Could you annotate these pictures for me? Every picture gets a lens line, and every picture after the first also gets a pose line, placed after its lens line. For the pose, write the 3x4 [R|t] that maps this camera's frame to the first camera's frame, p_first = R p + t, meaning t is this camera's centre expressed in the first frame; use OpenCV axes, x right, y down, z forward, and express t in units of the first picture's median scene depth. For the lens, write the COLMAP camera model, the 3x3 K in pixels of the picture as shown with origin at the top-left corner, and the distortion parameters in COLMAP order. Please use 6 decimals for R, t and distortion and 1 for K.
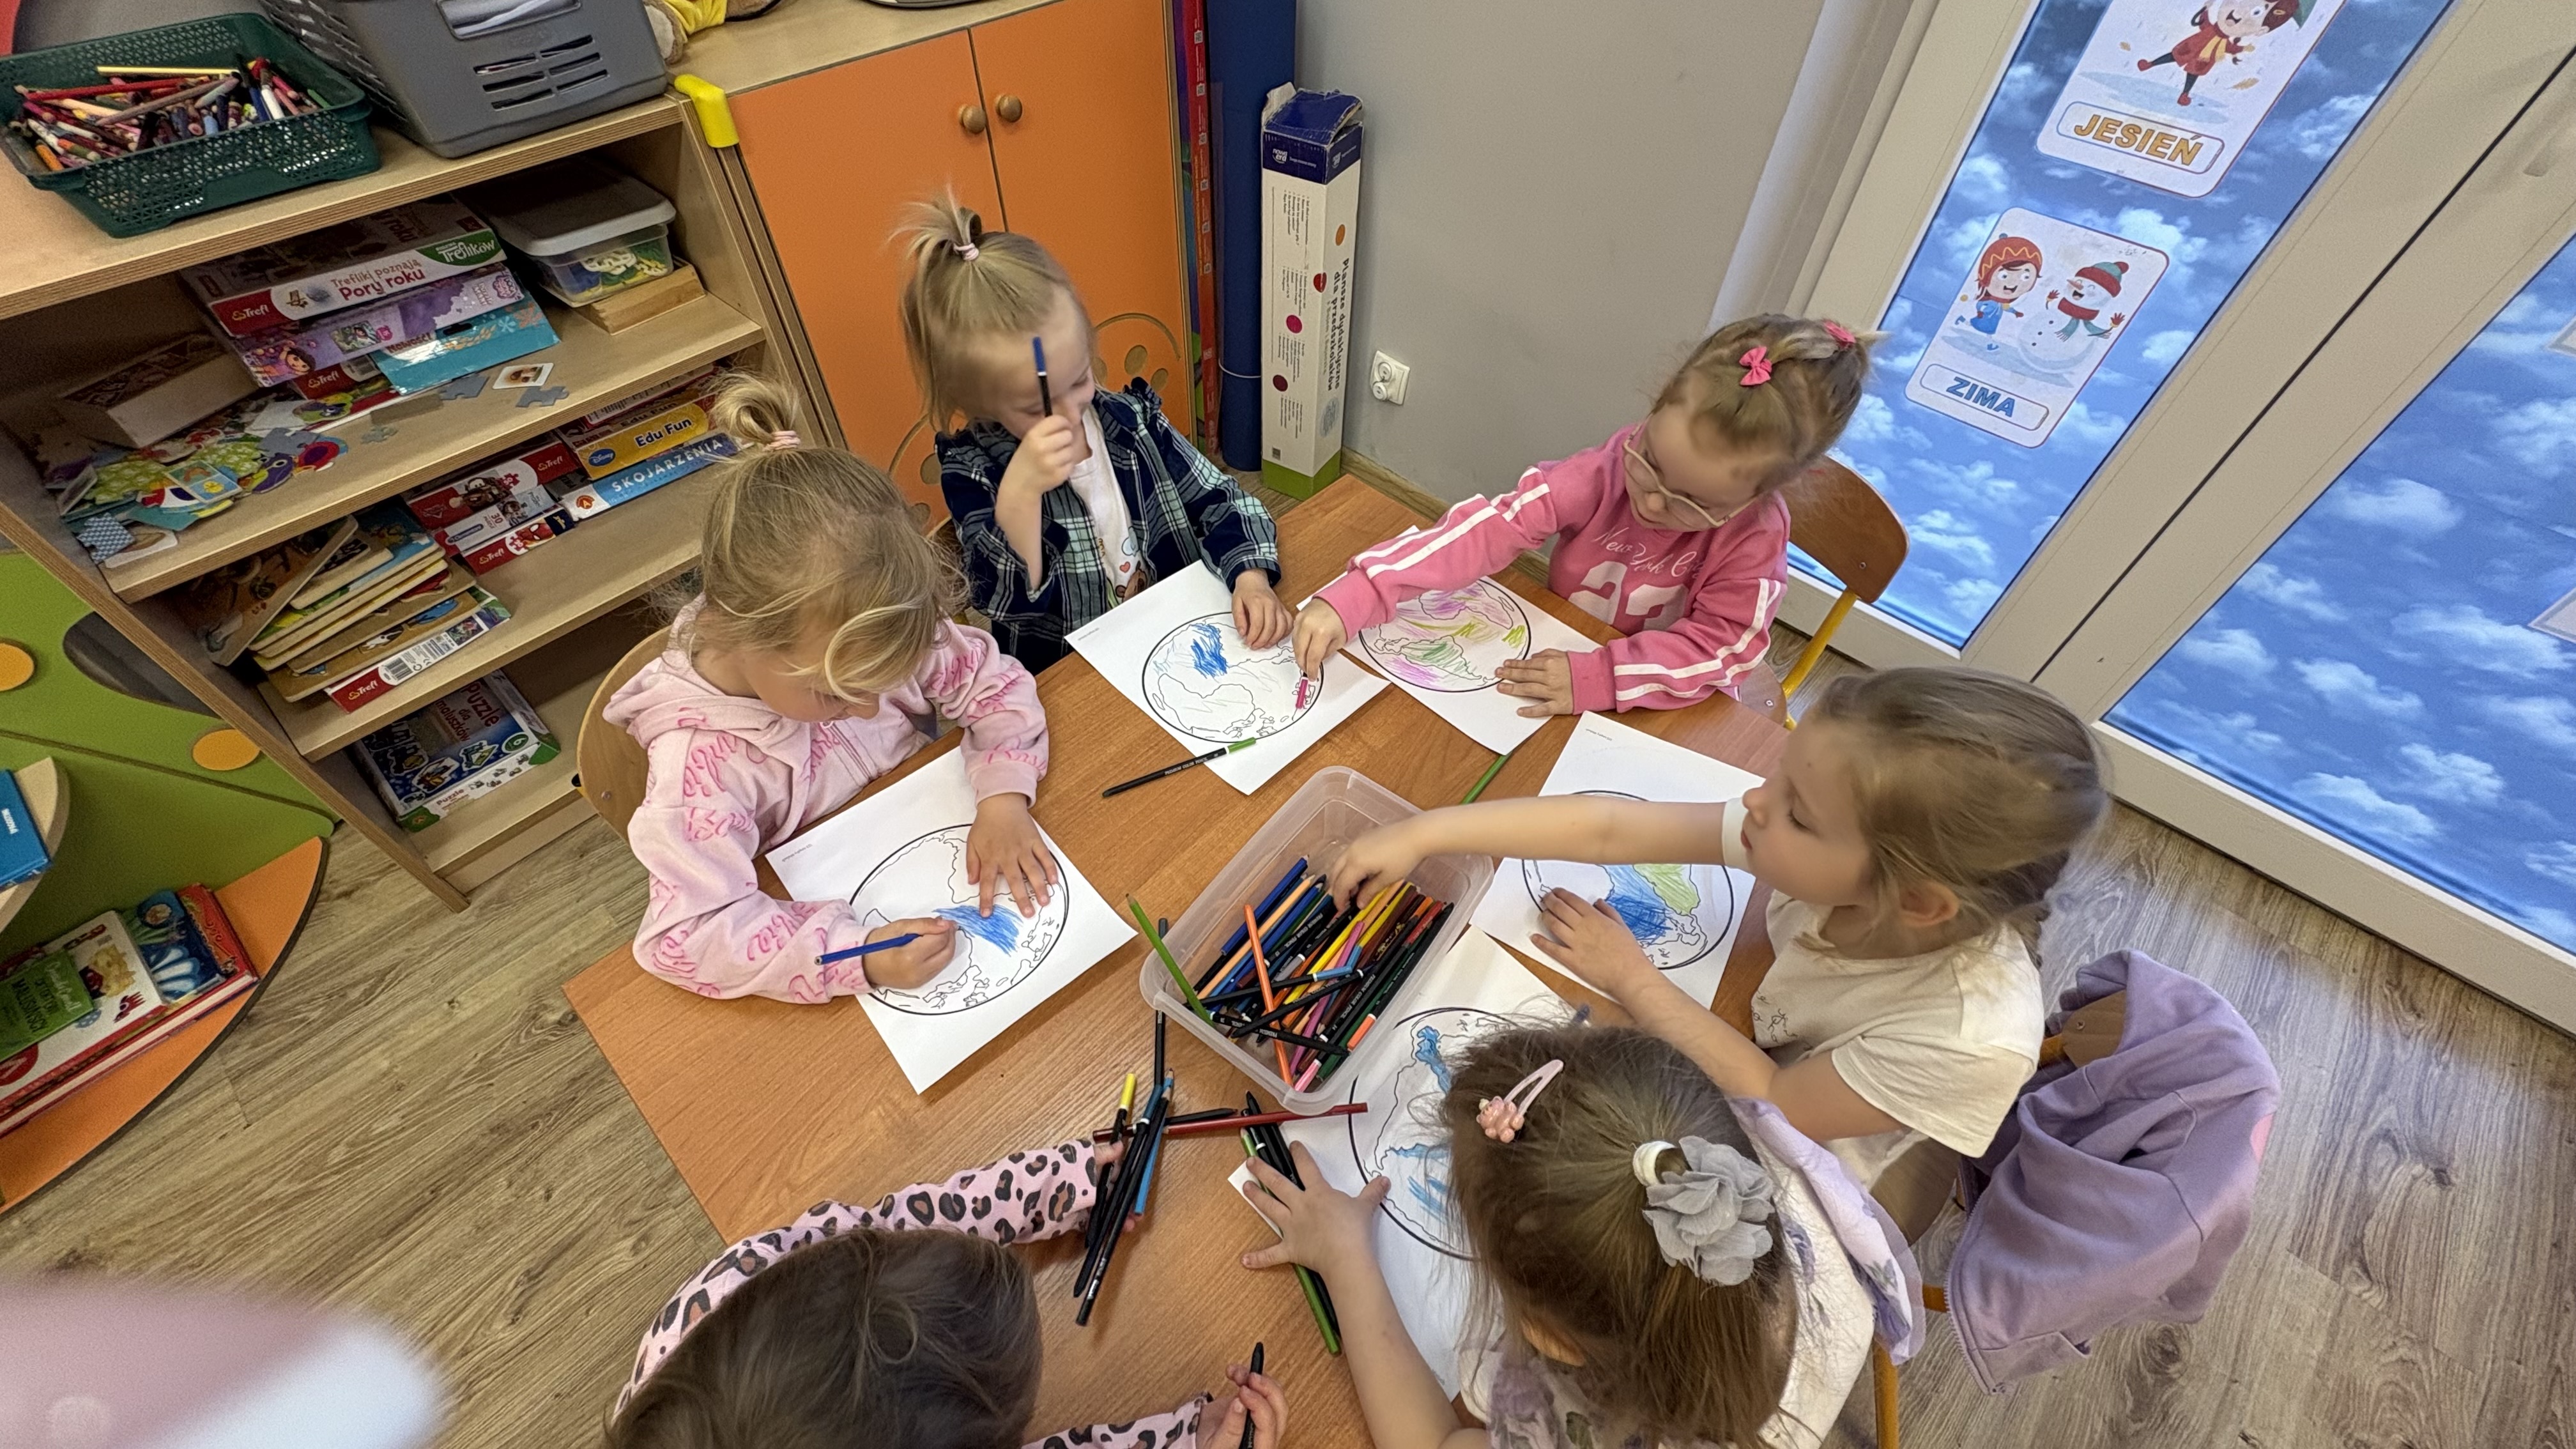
lens RADIAL K [[1029.2, 0, 1288.0], [0, 1029.2, 724.5], [0, 0, 1]] dist [0.001275, 0.000253]
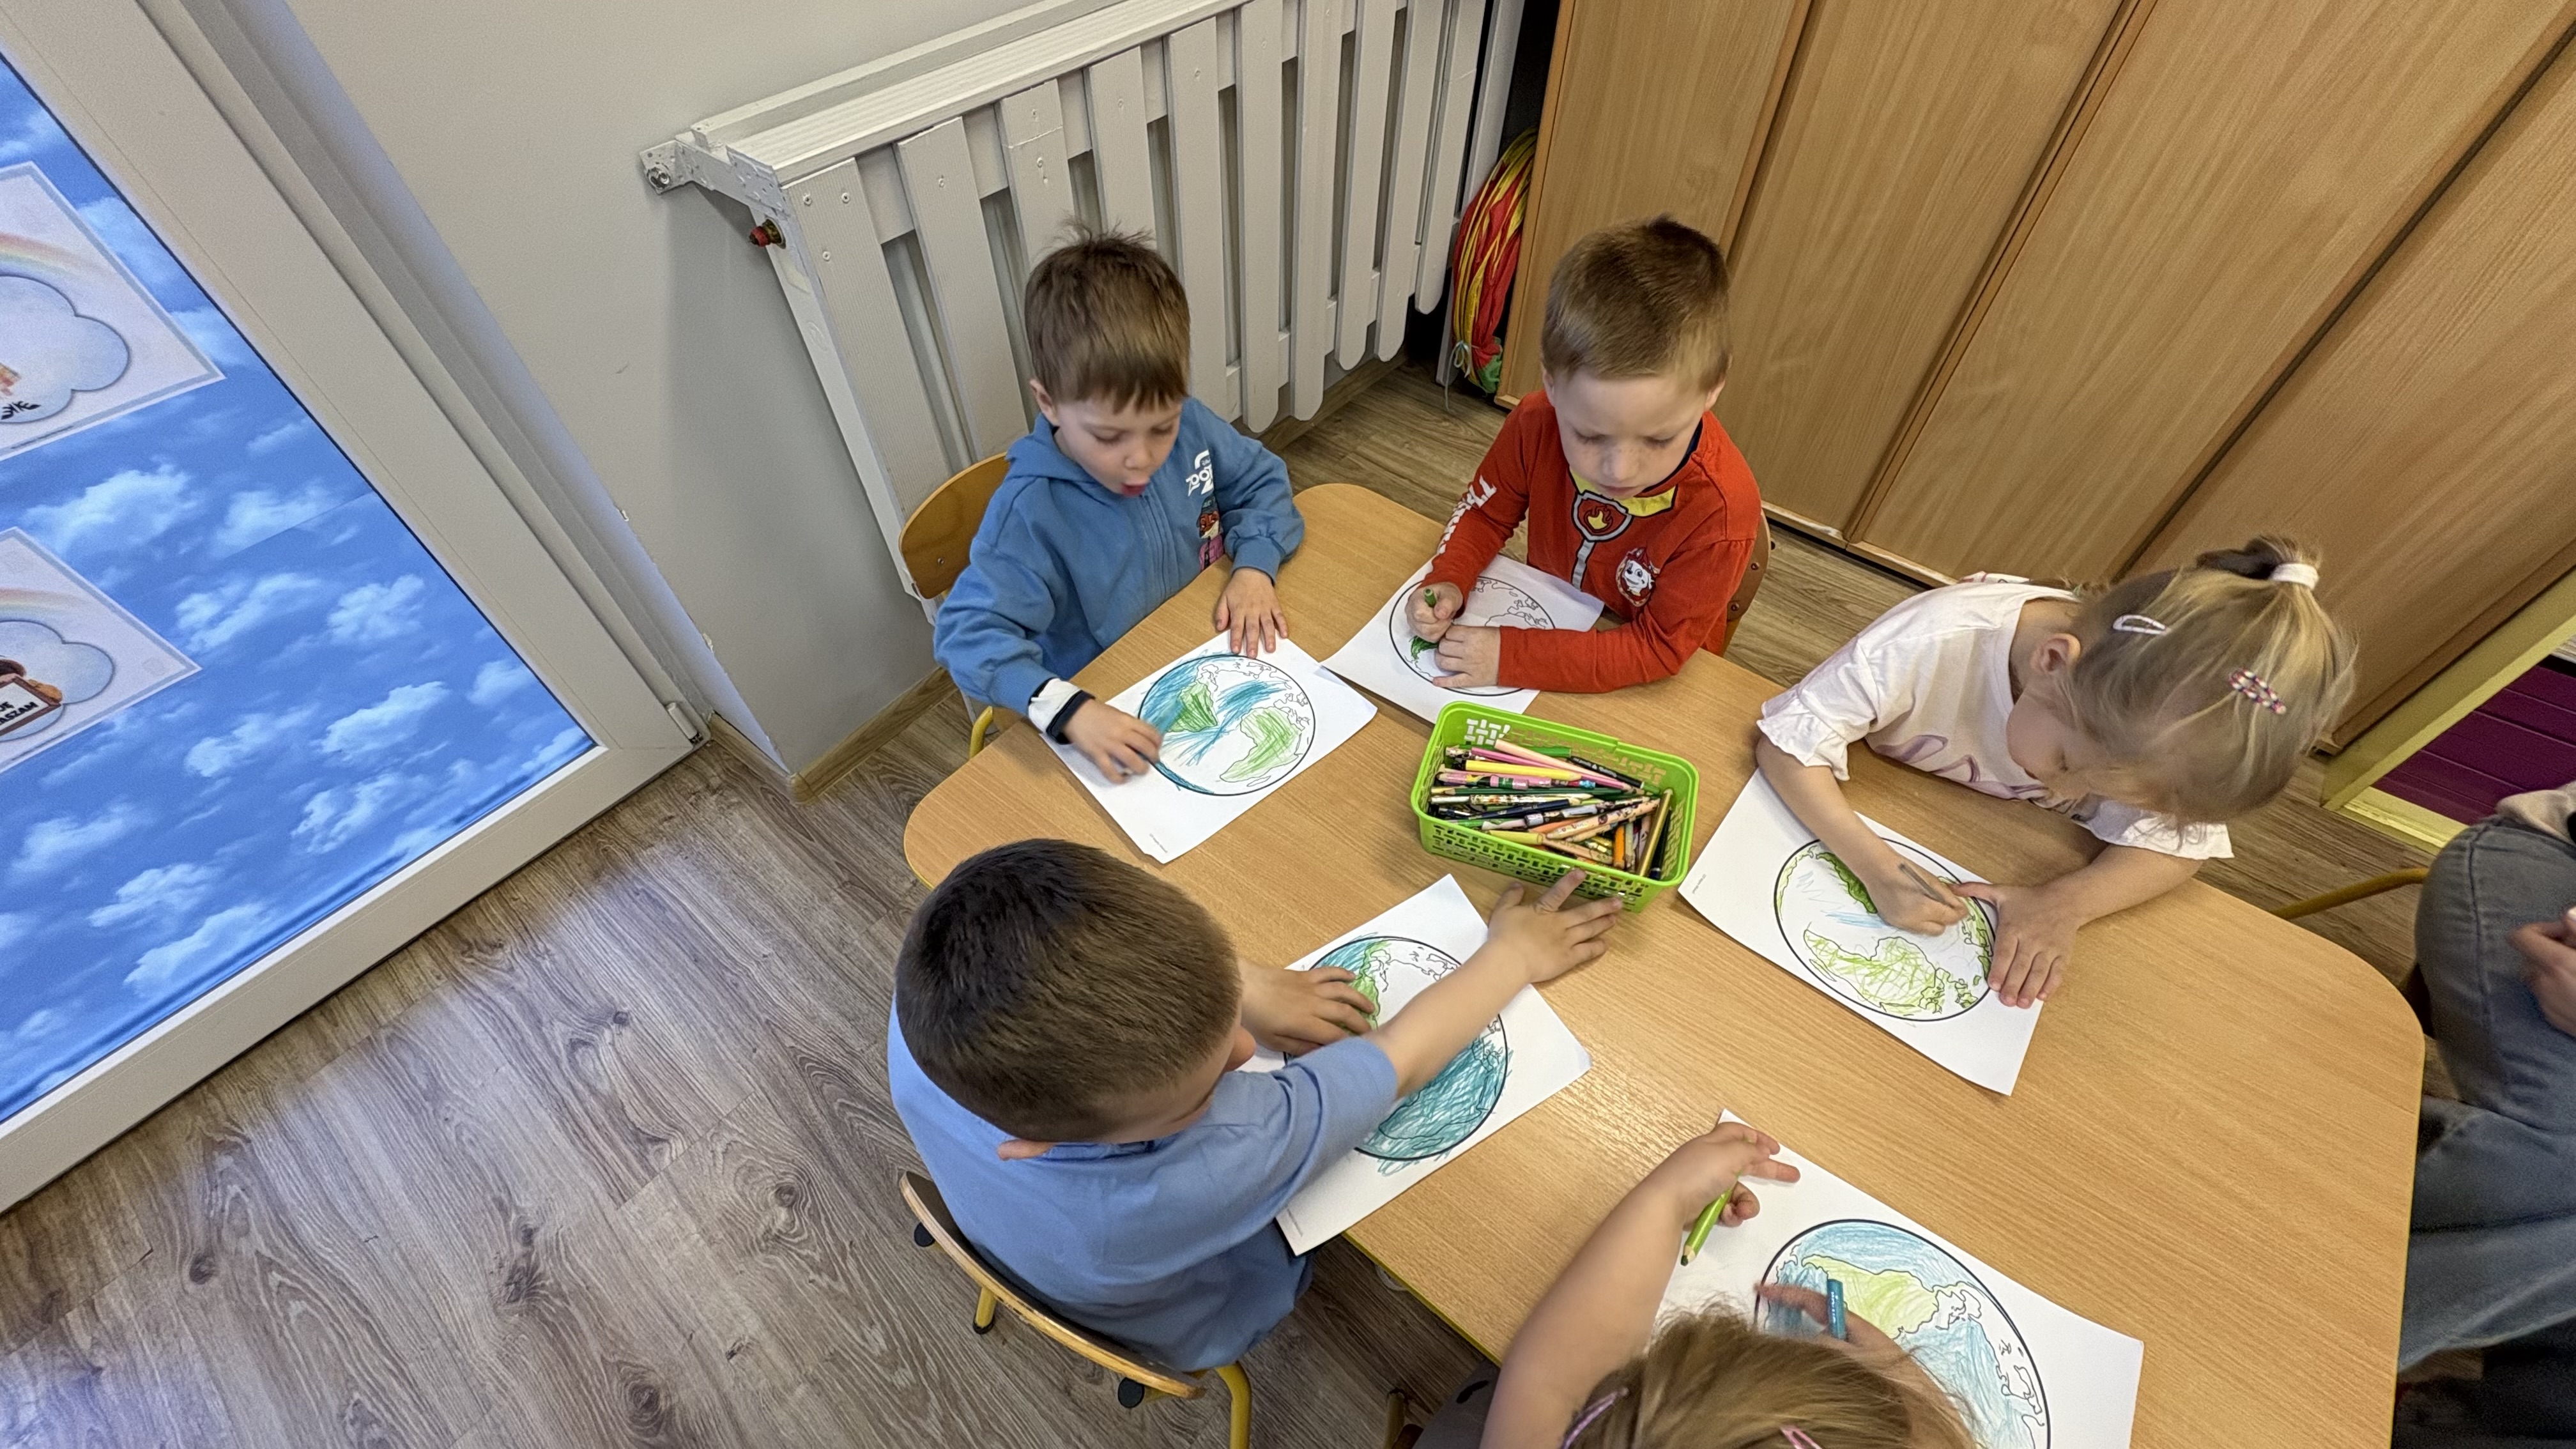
lens RADIAL K [[1029.2, 0, 1288.0], [0, 1029.2, 724.5], [0, 0, 1]] dist [0.001275, 0.000253]
pose [[-0.055961, -0.785563, 0.616246, 0.618917], [0.771481, 0.357774, 0.526132, 0.284583], [-0.633787, 0.504865, 0.586025, -0.246881]]
